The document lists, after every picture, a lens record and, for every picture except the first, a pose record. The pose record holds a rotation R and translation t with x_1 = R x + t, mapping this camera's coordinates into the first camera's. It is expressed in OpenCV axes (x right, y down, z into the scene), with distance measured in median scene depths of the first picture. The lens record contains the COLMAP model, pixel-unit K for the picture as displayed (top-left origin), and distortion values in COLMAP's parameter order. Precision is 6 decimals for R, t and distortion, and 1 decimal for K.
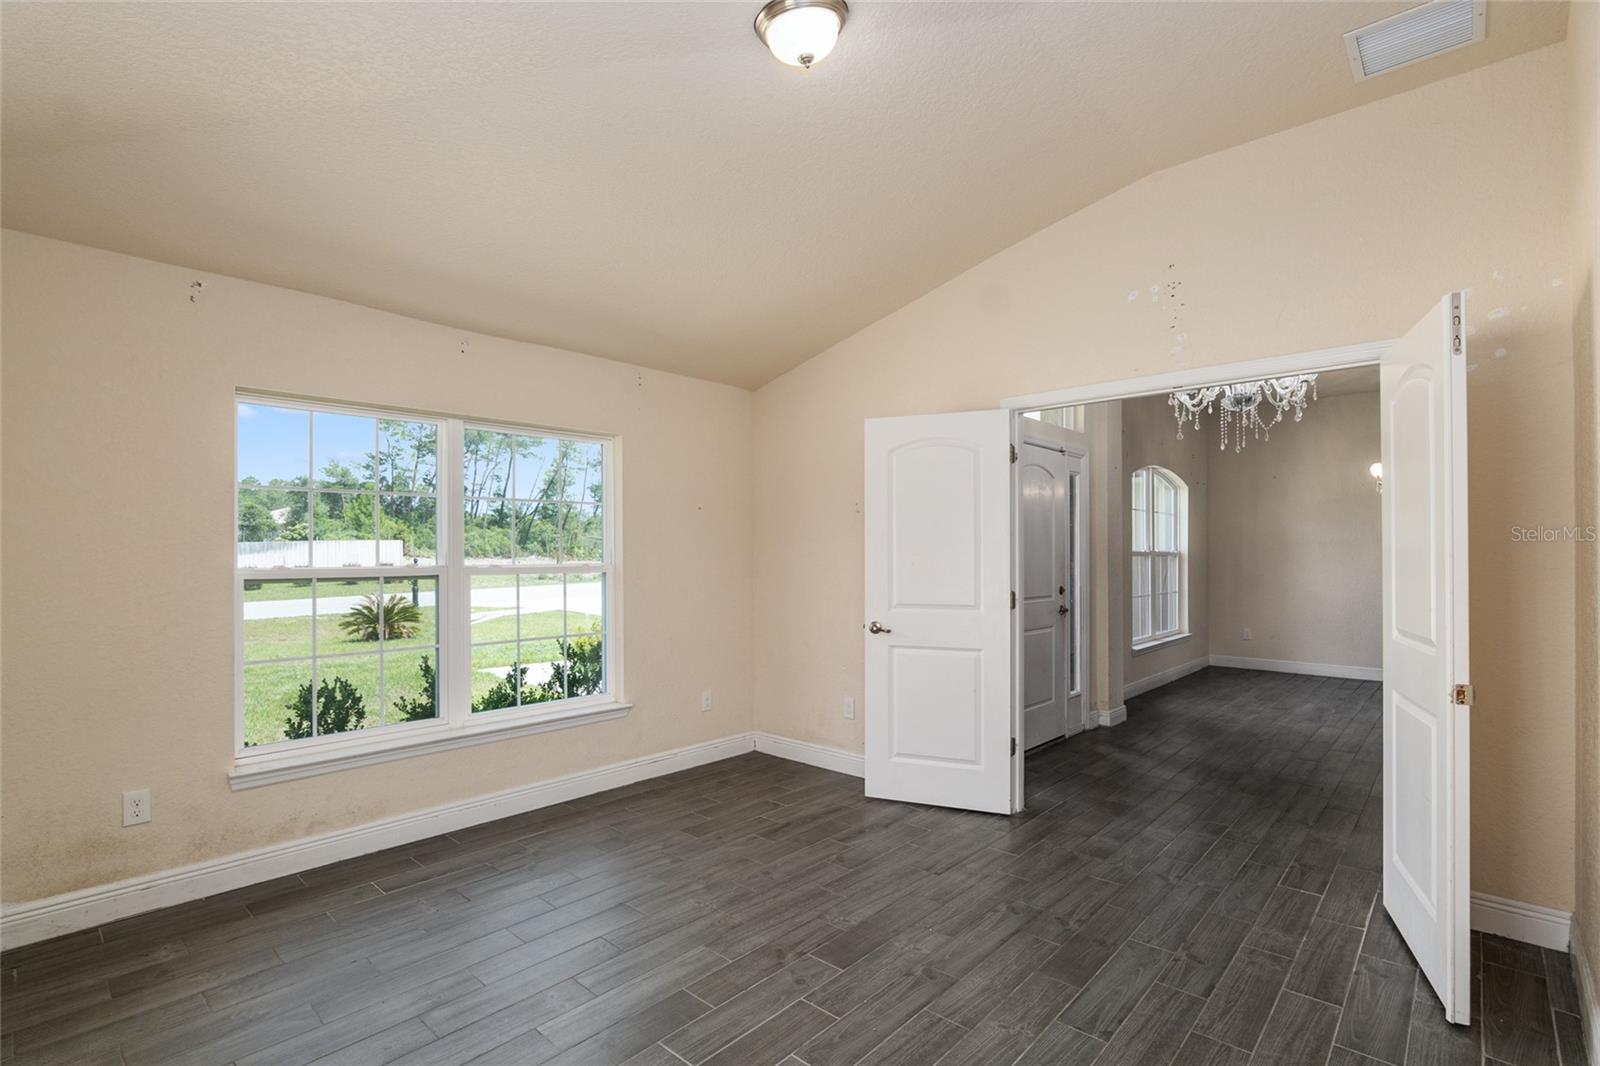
lens RADIAL K [[749.5, 0, 806.6], [0, 749.5, 539.7], [0, 0, 1]] dist [-0.012746, 0.001224]
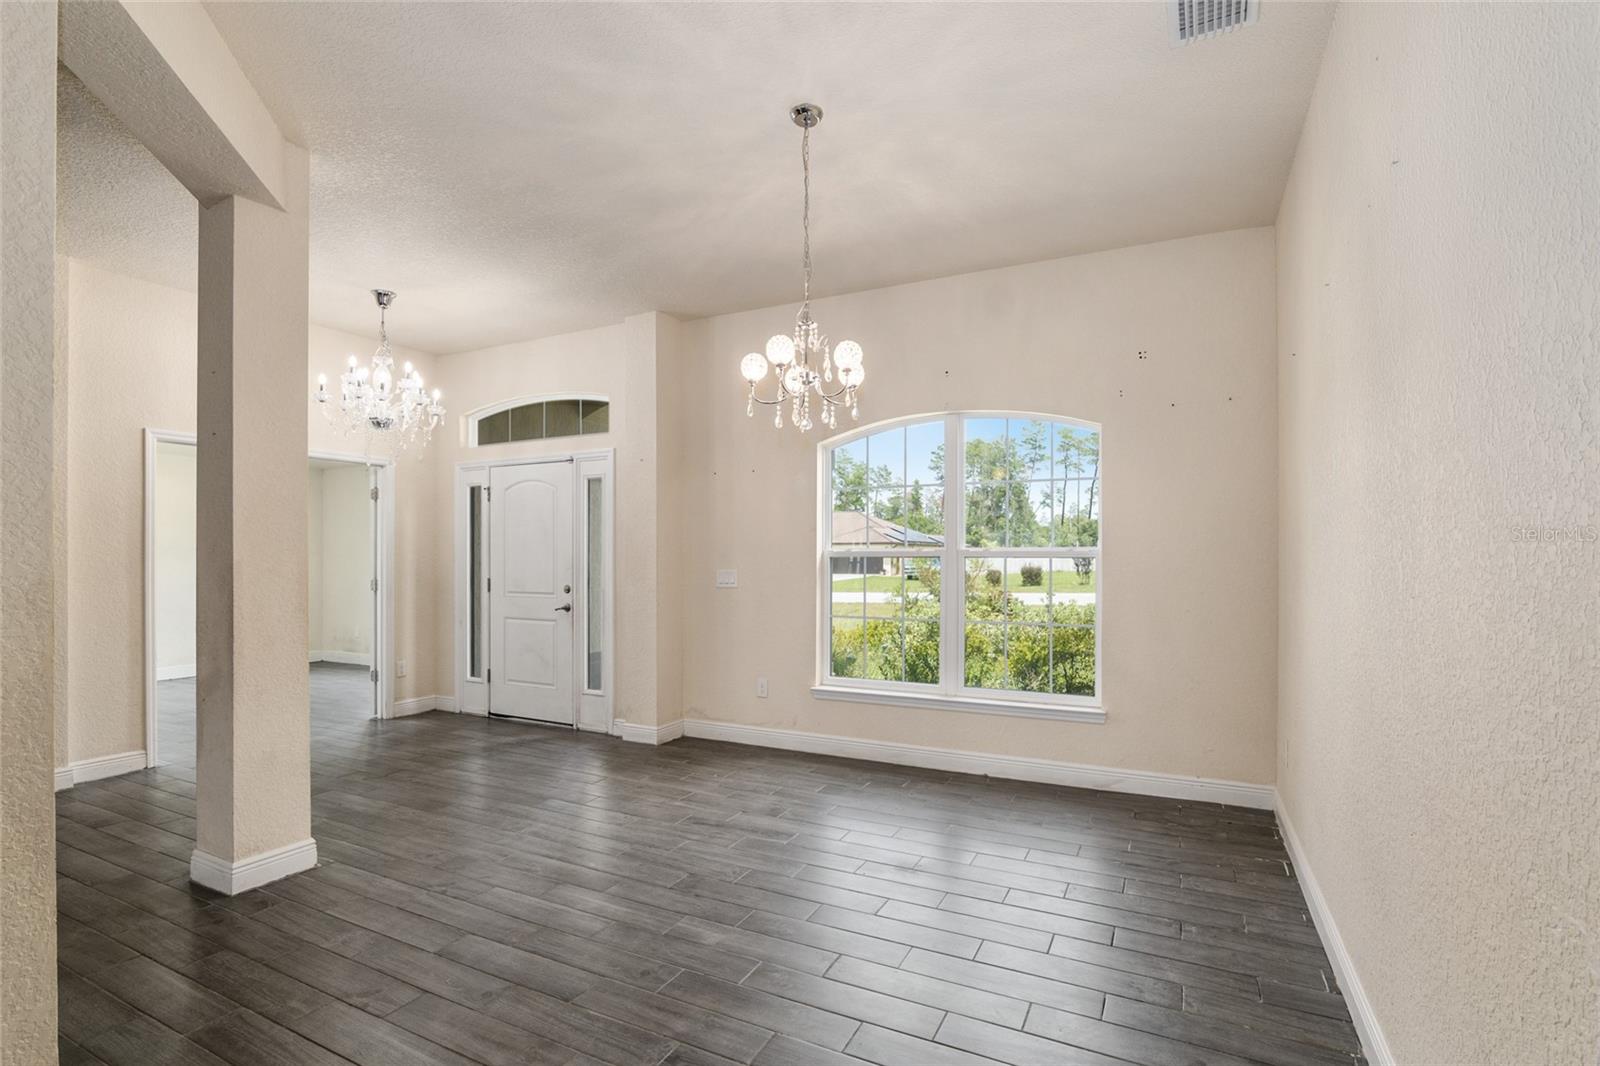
lens RADIAL K [[752.7, 0, 793.0], [0, 752.7, 542.0], [0, 0, 1]] dist [-0.014475, 0.001260]
pose [[0.256473, -0.018738, -0.966370, 2.560855], [0.030394, 0.999474, -0.011313, 0.041781], [0.966073, -0.026470, 0.256908, 1.813862]]
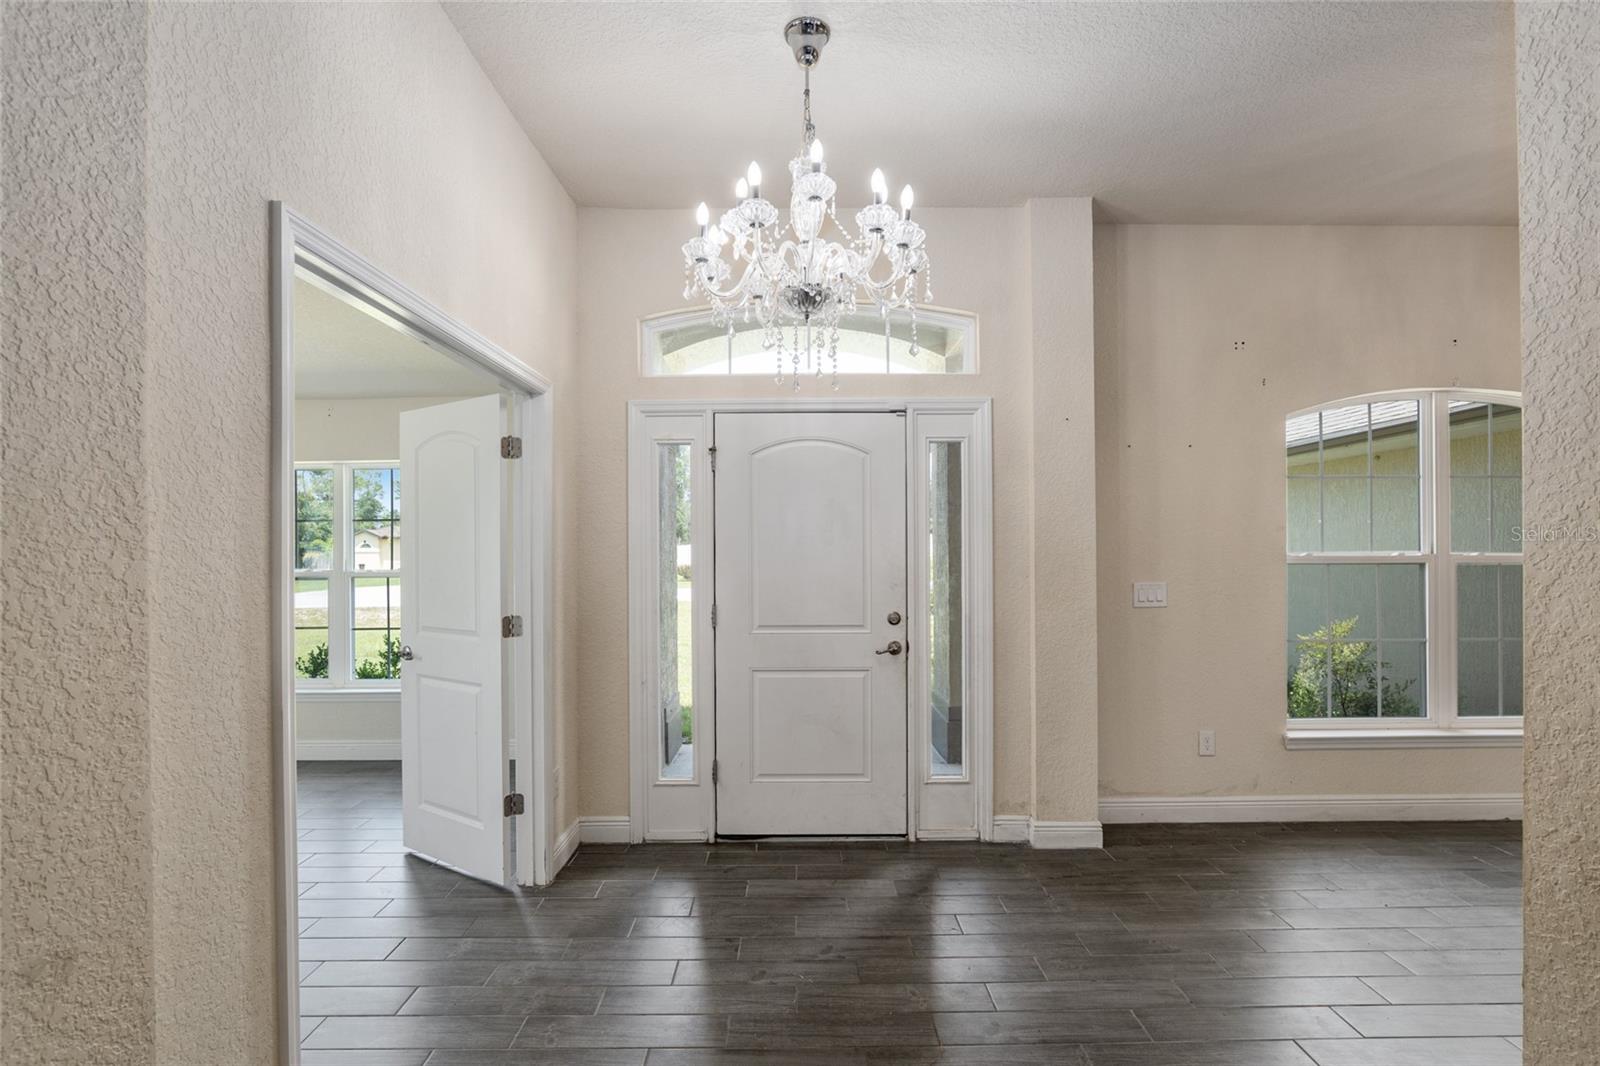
lens RADIAL K [[749.5, 0, 806.6], [0, 749.5, 539.7], [0, 0, 1]] dist [-0.012746, 0.001224]
pose [[0.675716, -0.010390, -0.737089, 1.368487], [0.026386, 0.999601, 0.010098, -0.016619], [0.736690, -0.026272, 0.675720, 0.865479]]
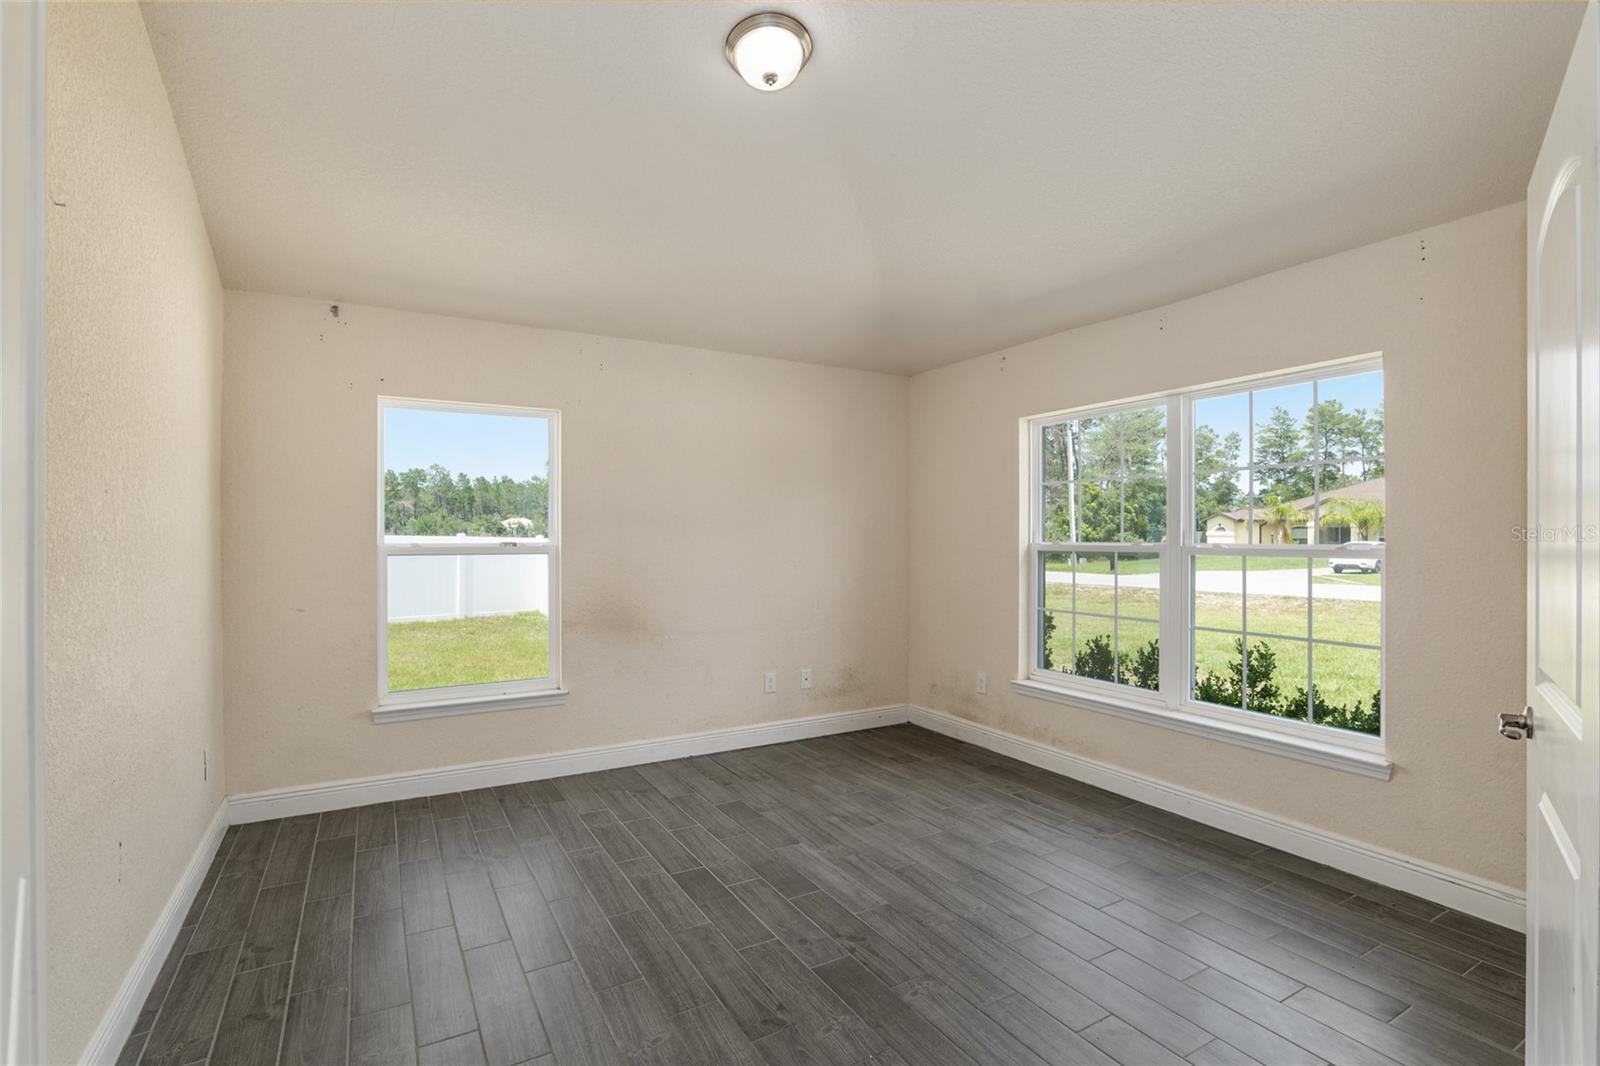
lens RADIAL K [[740.4, 0, 794.8], [0, 740.4, 535.5], [0, 0, 1]] dist [0.011757, -0.000045]
pose [[-0.307543, 0.003220, -0.951529, 0.757642], [0.025951, 0.999651, -0.005004, 0.016432], [0.951180, -0.026232, -0.307519, 1.010250]]
